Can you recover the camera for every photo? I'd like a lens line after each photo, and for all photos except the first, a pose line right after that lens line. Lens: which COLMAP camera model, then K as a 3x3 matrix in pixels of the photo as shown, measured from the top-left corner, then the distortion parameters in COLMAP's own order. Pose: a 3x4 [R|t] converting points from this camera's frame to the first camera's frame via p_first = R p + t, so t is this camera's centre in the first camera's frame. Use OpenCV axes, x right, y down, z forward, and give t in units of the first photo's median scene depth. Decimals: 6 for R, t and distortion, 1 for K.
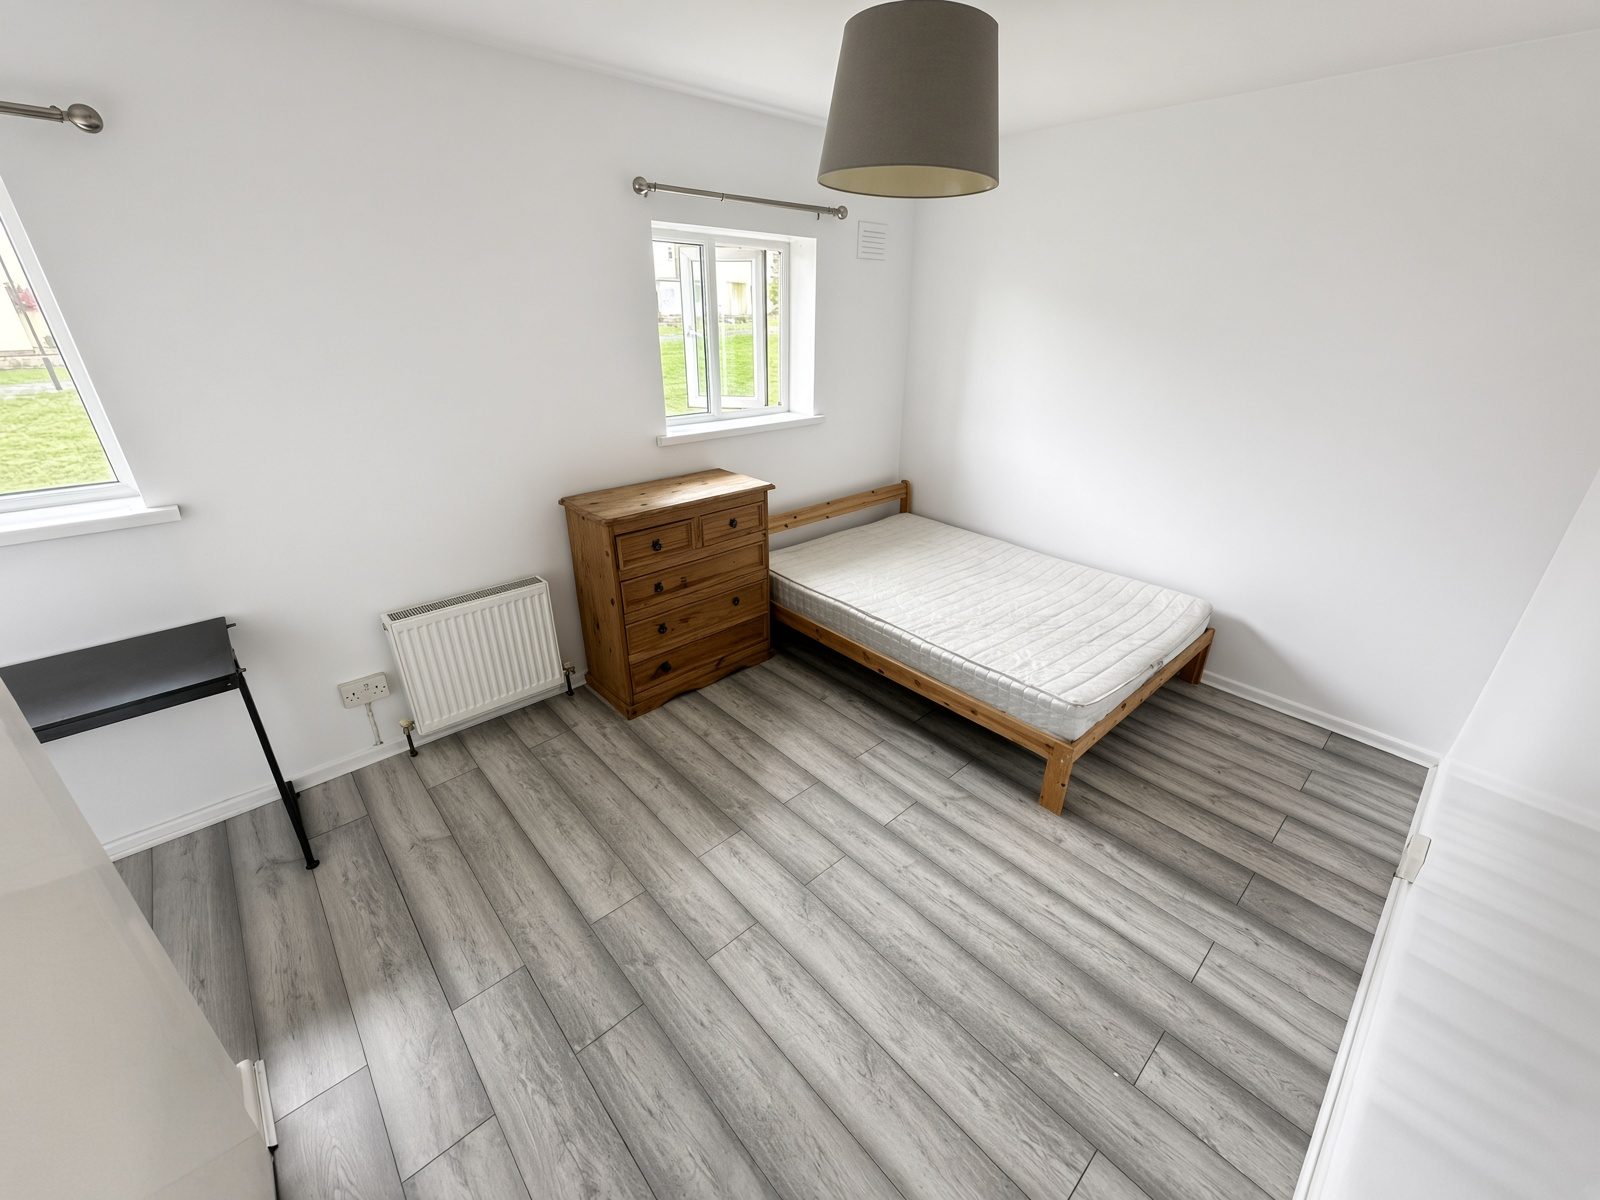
lens RADIAL K [[647.0, 0, 803.5], [0, 647.0, 602.7], [0, 0, 1]] dist [-0.000371, 0.000040]
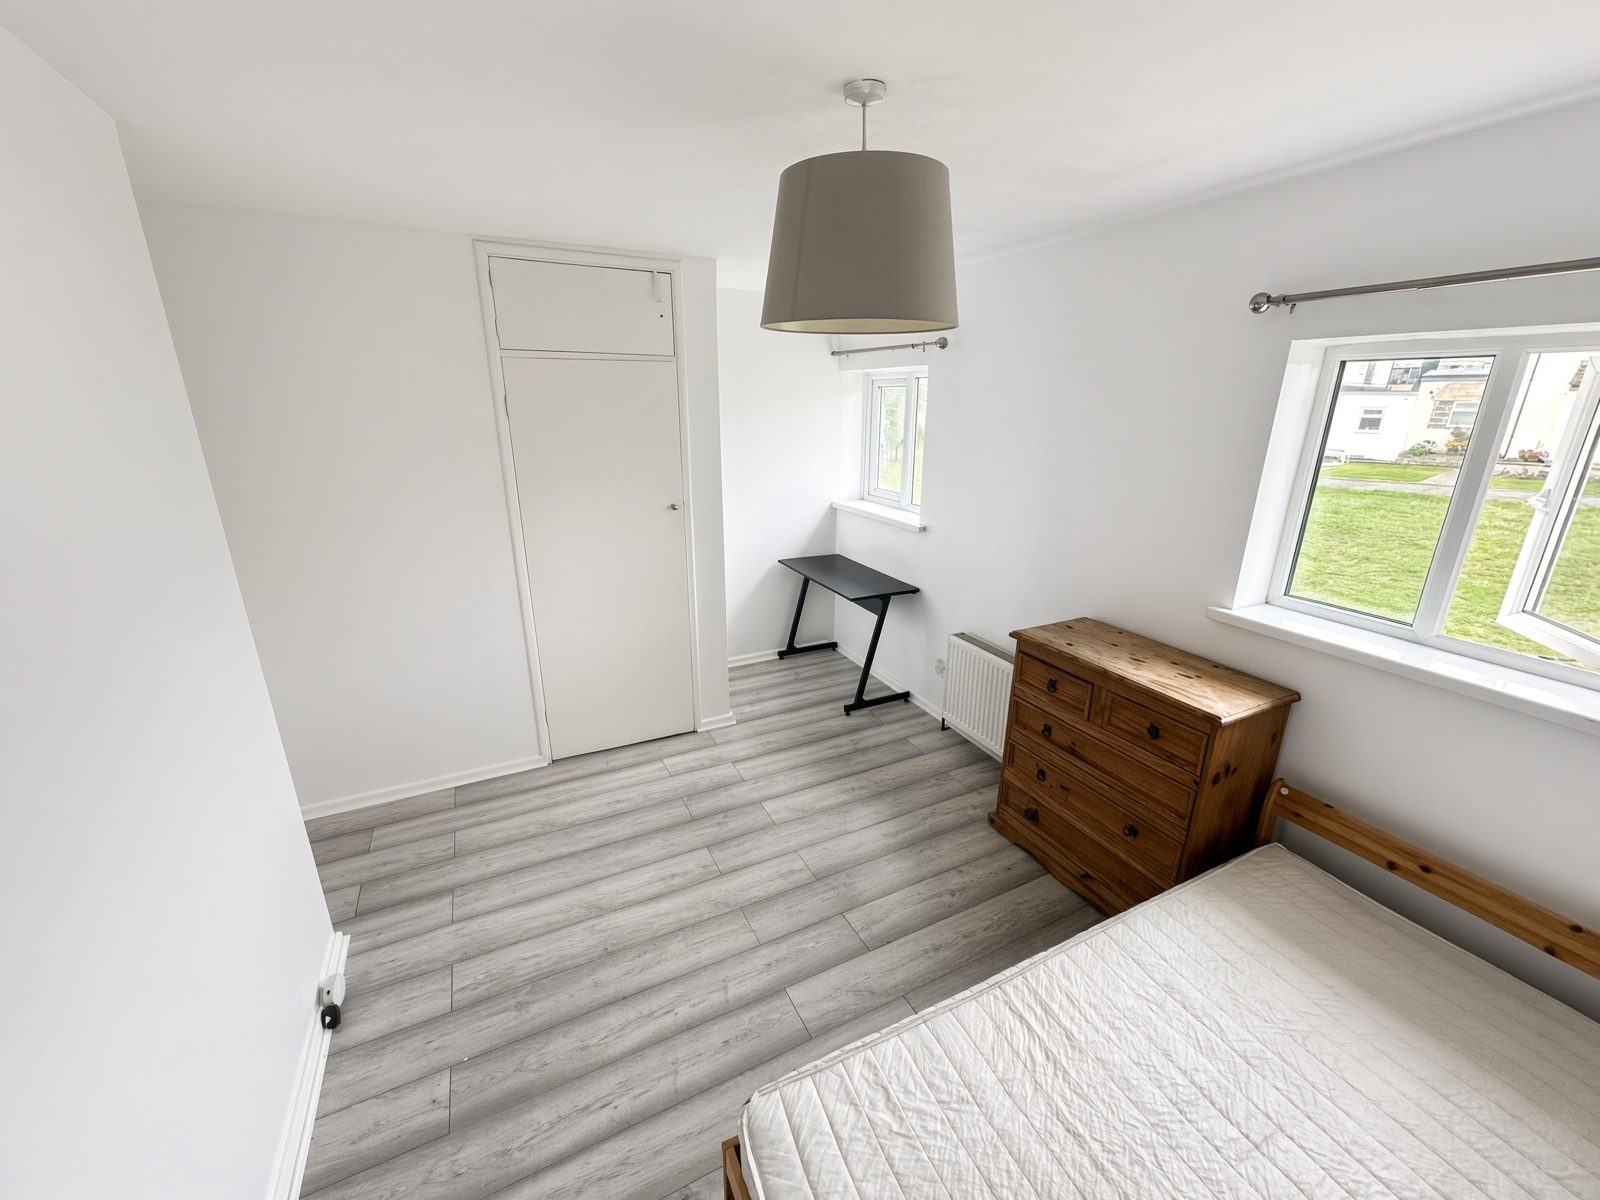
lens RADIAL K [[647.0, 0, 796.1], [0, 647.0, 597.5], [0, 0, 1]] dist [-0.000371, 0.000040]
pose [[-0.285091, 0.270080, -0.919663, 0.861159], [-0.411393, 0.832131, 0.371905, -0.483366], [0.865724, 0.484370, -0.126124, 0.930069]]
